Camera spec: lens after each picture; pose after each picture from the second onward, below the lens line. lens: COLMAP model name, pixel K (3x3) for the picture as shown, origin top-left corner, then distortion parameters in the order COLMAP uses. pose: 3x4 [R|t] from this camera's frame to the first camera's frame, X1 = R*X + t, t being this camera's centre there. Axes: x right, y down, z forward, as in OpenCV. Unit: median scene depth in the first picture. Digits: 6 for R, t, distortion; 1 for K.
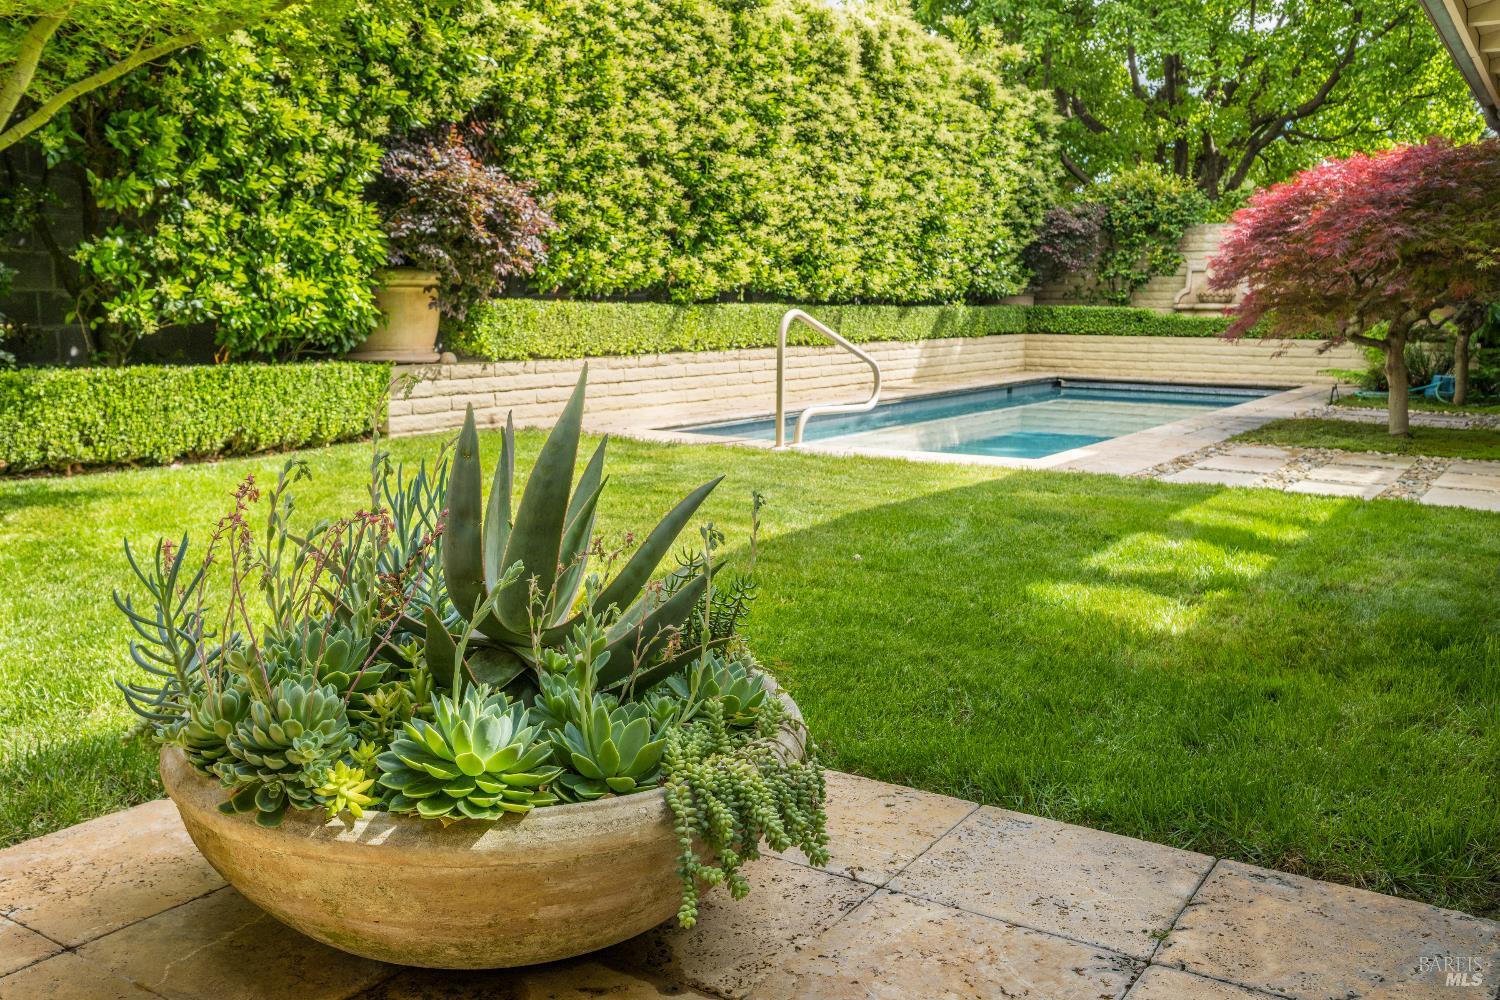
lens RADIAL K [[1308.2, 0, 750.0], [0, 1308.2, 500.0], [0, 0, 1]] dist [0.003187, -0.014722]
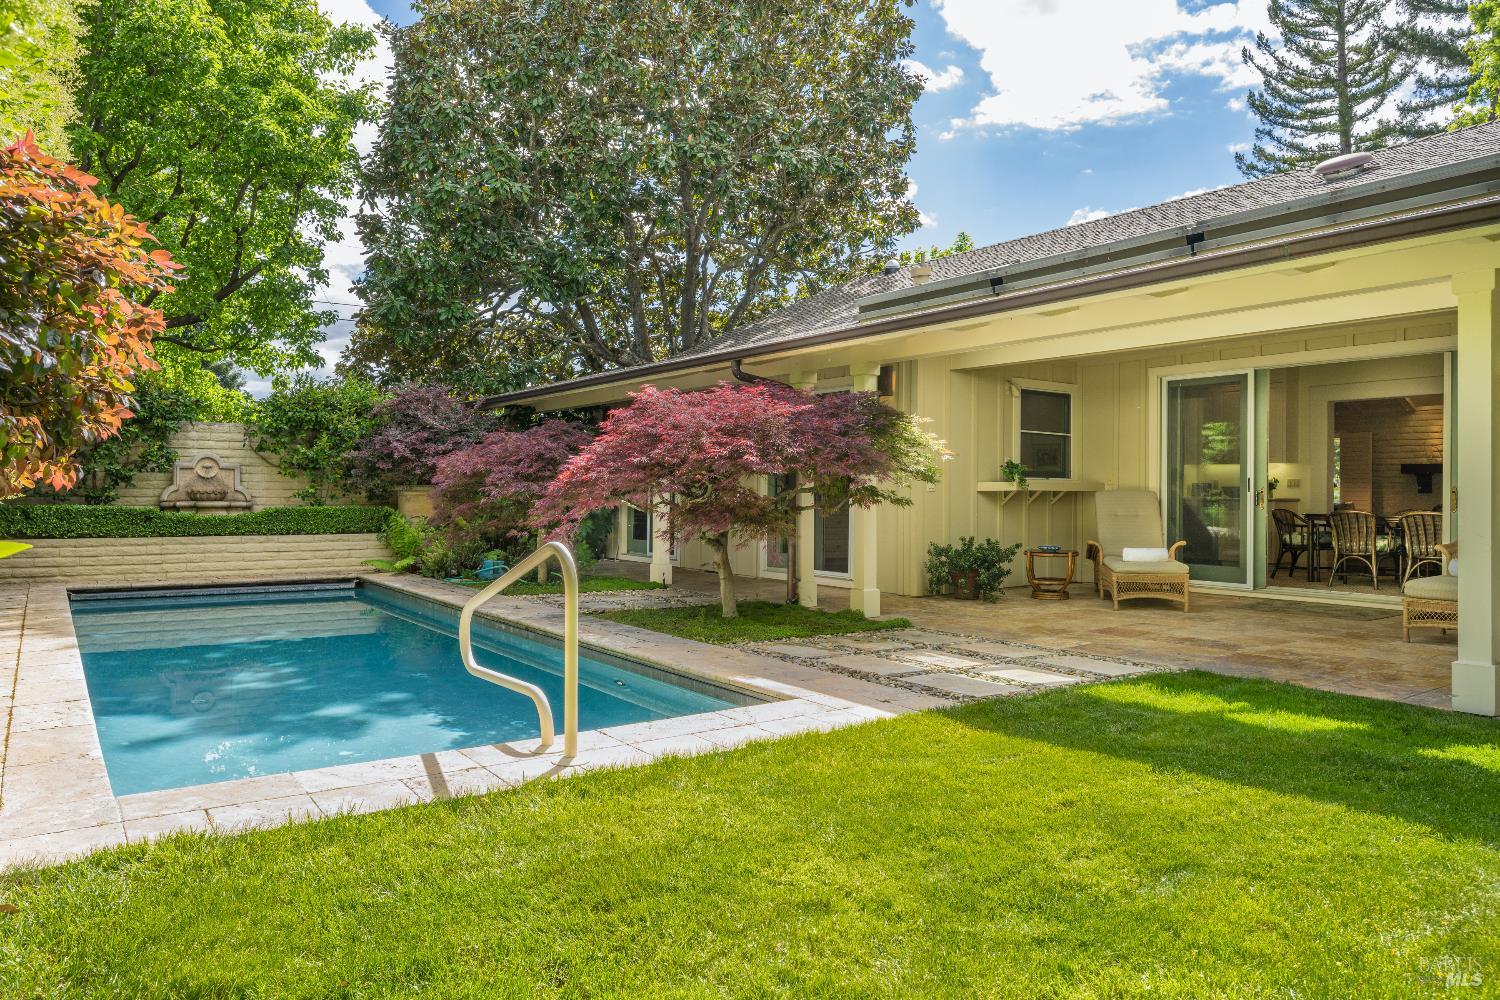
lens RADIAL K [[971.0, 0, 750.0], [0, 971.0, 500.0], [0, 0, 1]] dist [0.000184, 0.000010]
pose [[0.360036, -0.007854, 0.932906, -0.280380], [0.135905, 0.989739, -0.044117, -0.095421], [-0.922987, 0.142670, 0.357409, 0.543410]]
